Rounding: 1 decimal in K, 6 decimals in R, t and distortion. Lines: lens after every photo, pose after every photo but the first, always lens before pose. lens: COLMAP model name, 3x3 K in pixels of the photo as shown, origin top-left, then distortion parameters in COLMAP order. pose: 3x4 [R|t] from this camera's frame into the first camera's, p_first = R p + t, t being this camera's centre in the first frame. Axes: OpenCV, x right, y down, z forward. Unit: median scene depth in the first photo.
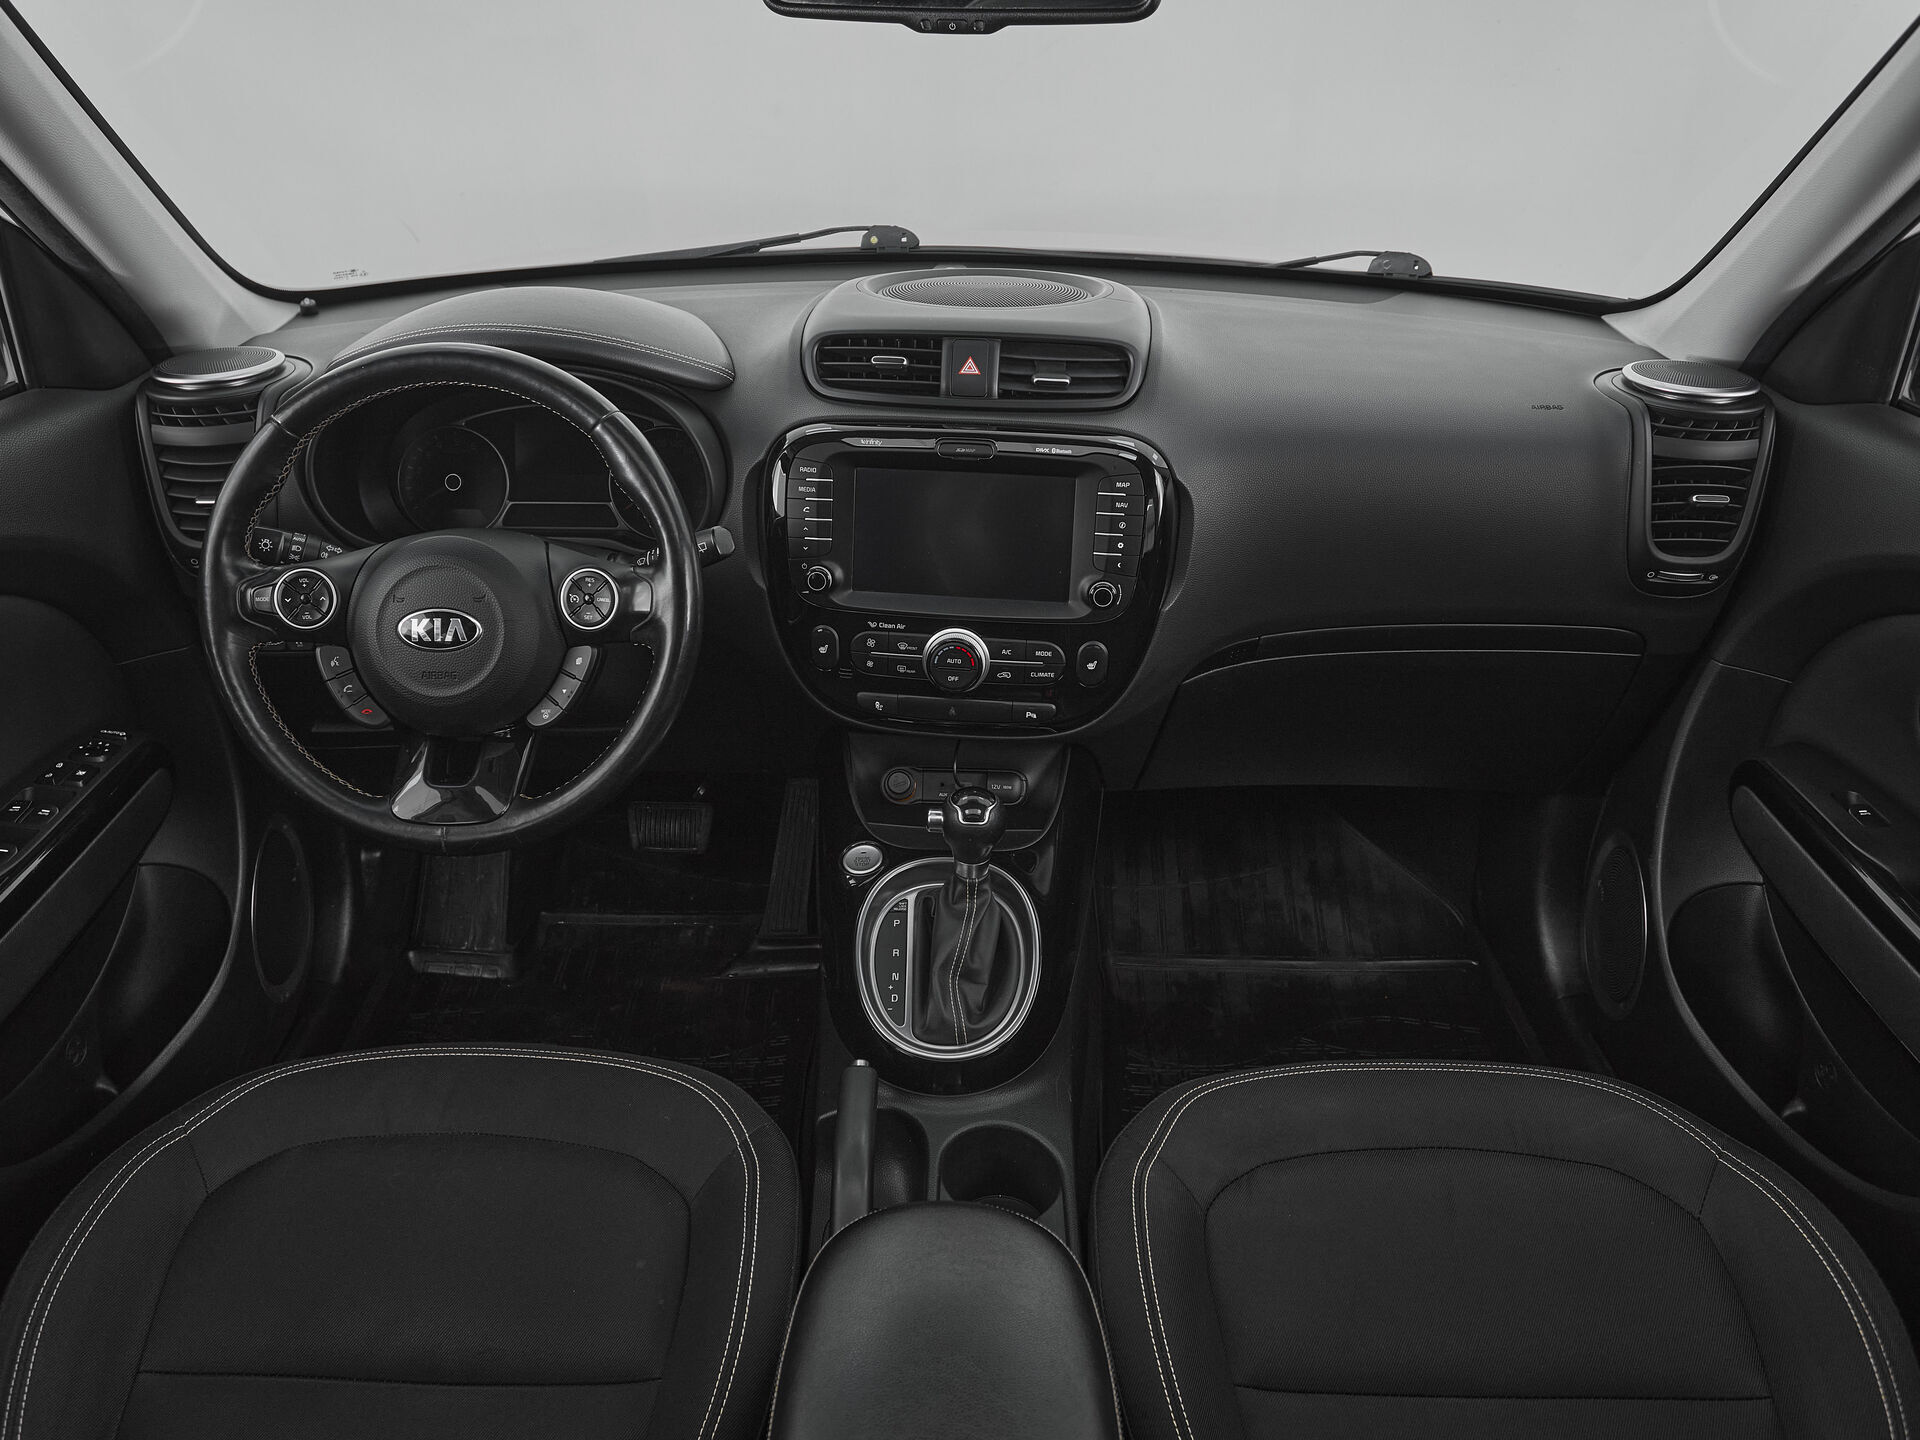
lens RADIAL K [[1323.9, 0, 915.8], [0, 1323.9, 702.8], [0, 0, 1]] dist [-0.079866, 0.058413]
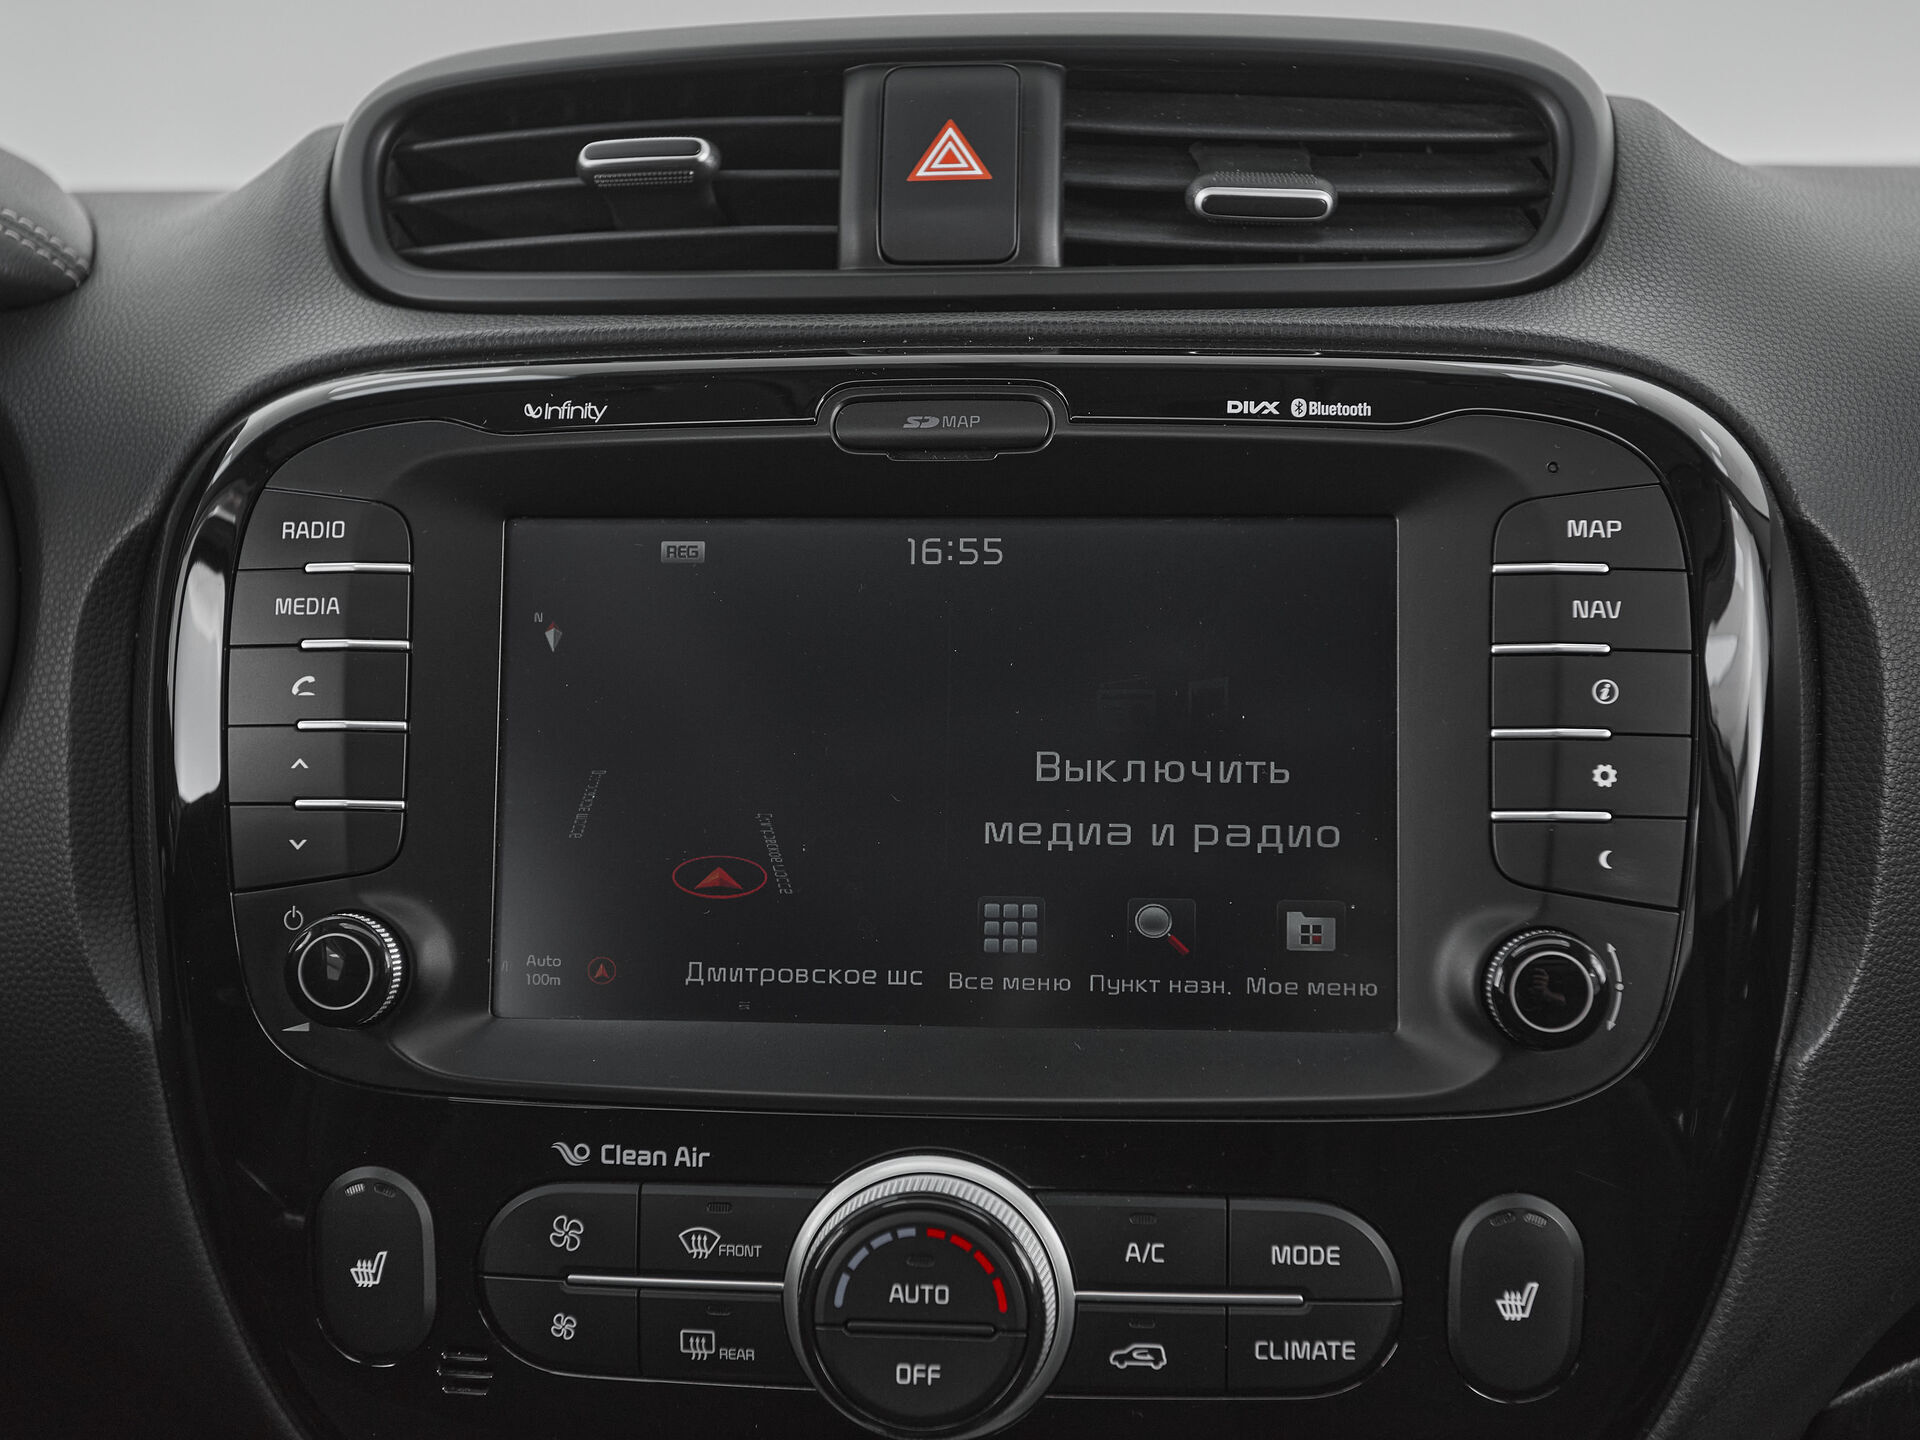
lens RADIAL K [[2559.9, 0, 907.5], [0, 2559.9, 776.0], [0, 0, 1]] dist [0.019415, 0.035031]
pose [[0.999616, -0.022146, 0.016644, 0.021638], [0.026128, 0.953341, -0.300762, 0.016332], [-0.009207, 0.301081, 0.953554, 0.555238]]
